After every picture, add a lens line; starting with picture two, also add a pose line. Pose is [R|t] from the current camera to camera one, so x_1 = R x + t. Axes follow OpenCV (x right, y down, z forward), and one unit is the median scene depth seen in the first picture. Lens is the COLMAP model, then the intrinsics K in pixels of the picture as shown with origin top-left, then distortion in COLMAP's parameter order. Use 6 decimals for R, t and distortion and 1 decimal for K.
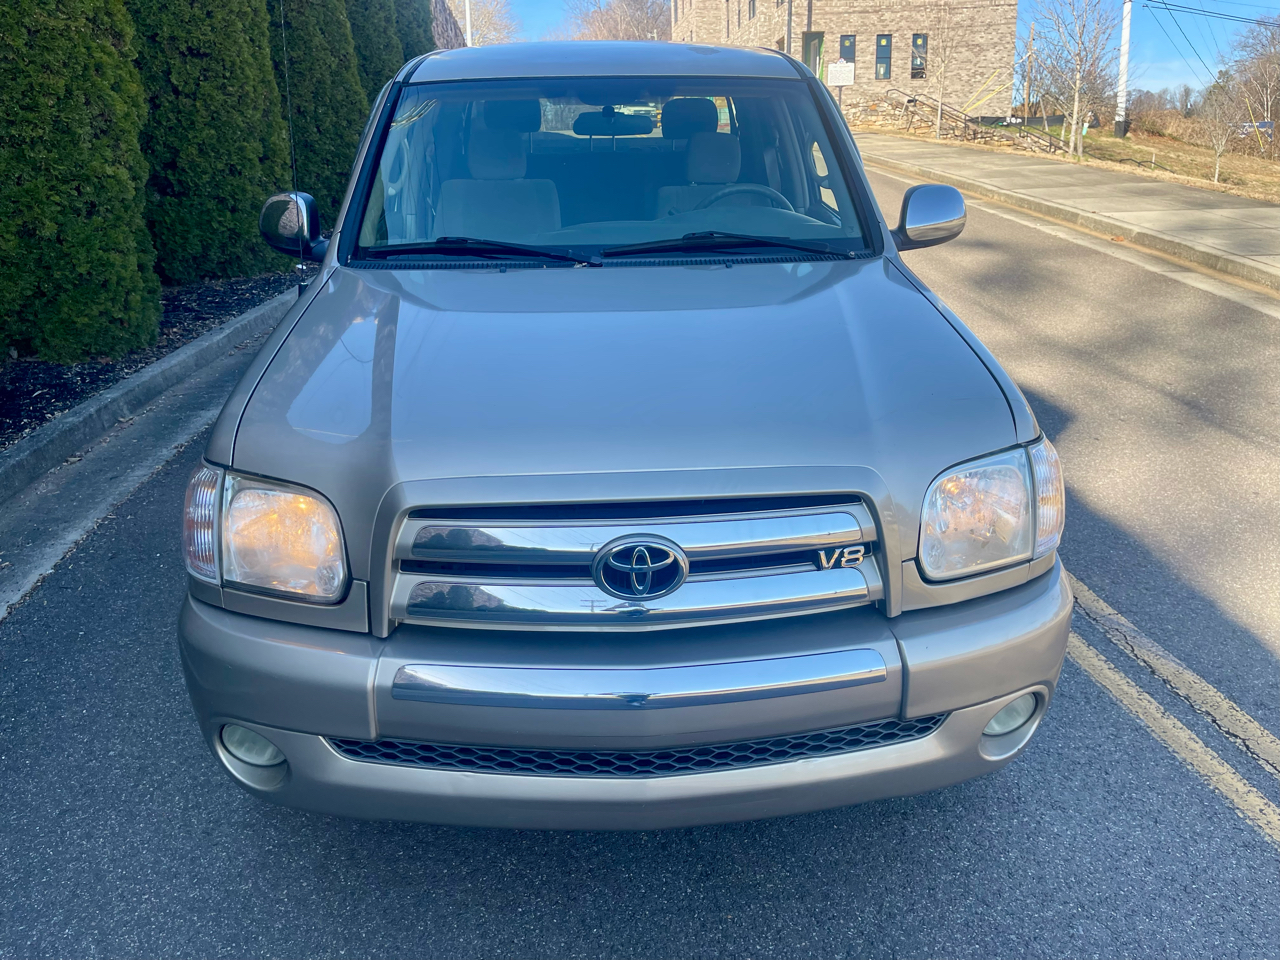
lens RADIAL K [[967.2, 0, 643.1], [0, 967.2, 476.0], [0, 0, 1]] dist [0.106810, -0.149787]
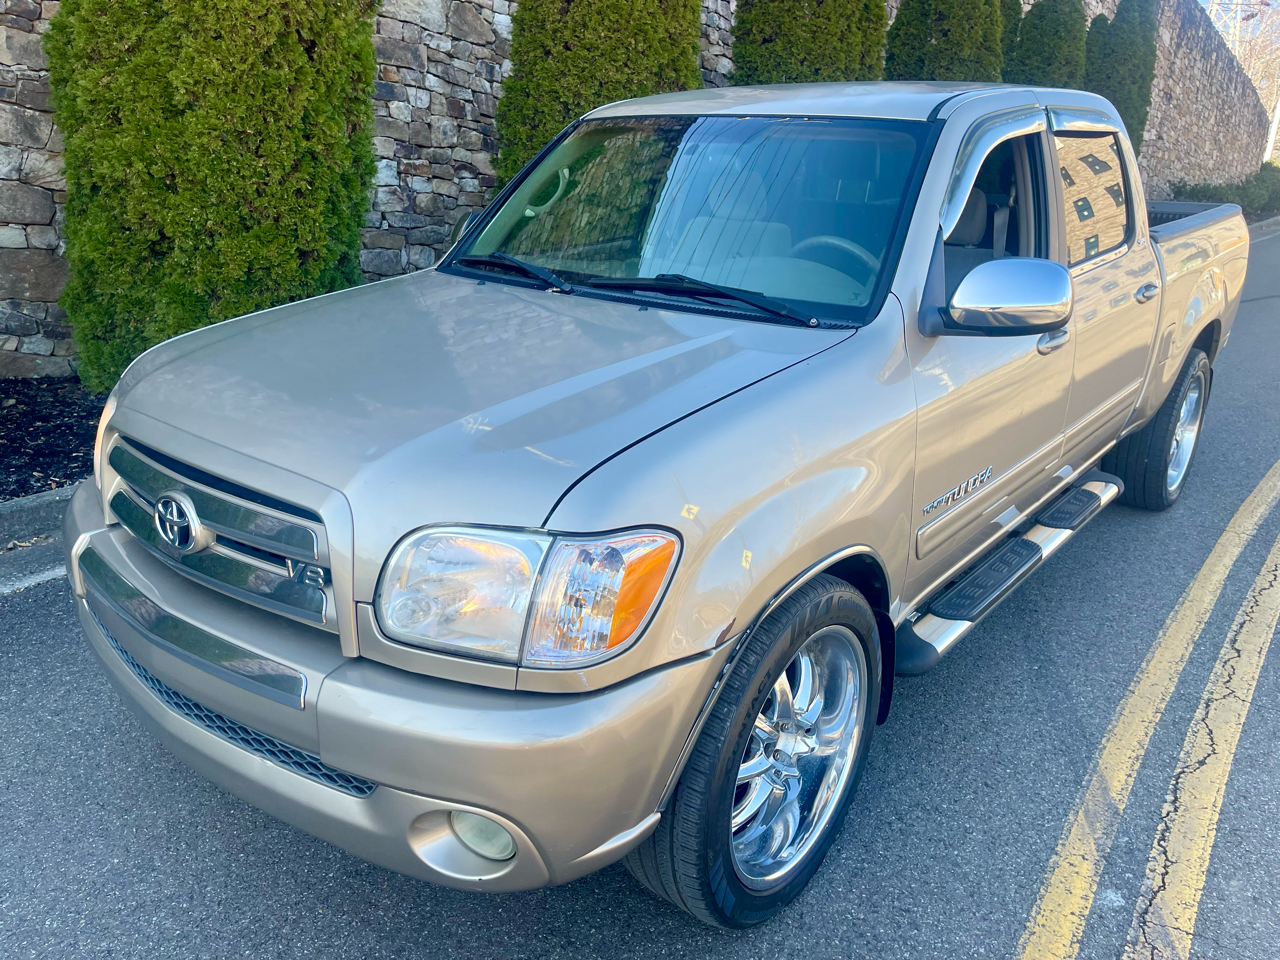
lens RADIAL K [[967.2, 0, 643.1], [0, 967.2, 476.0], [0, 0, 1]] dist [0.106810, -0.149787]
pose [[0.736642, 0.244017, -0.630725, 0.623398], [-0.277002, 0.959681, 0.047765, -0.090584], [0.616951, 0.139526, 0.774535, 0.253038]]
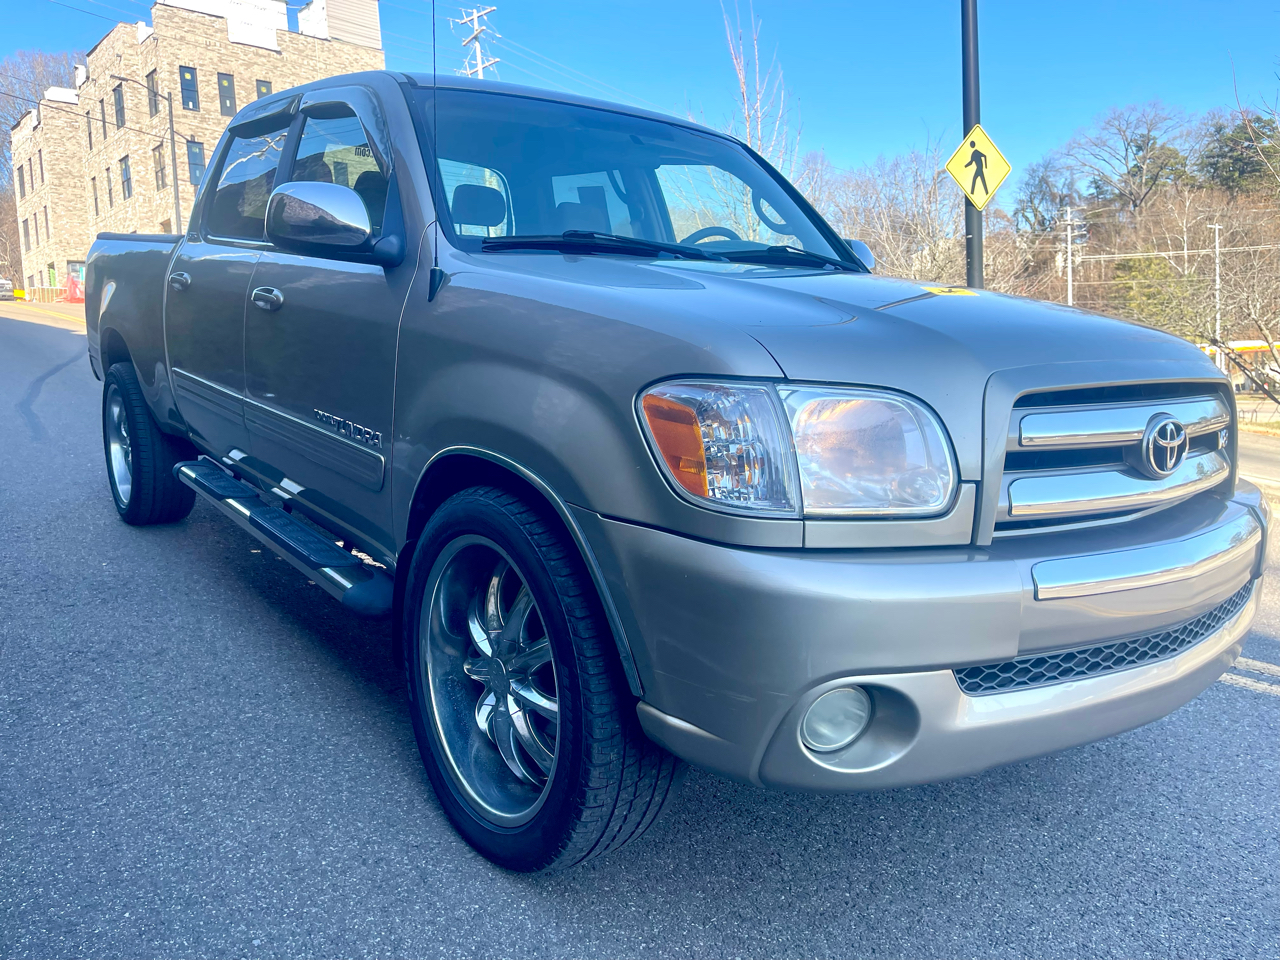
lens RADIAL K [[967.2, 0, 643.1], [0, 967.2, 476.0], [0, 0, 1]] dist [0.106810, -0.149787]
pose [[0.818866, -0.057411, 0.571106, -0.619033], [0.164549, 0.976703, -0.137751, 0.103450], [-0.549892, 0.206775, 0.809236, 0.253511]]
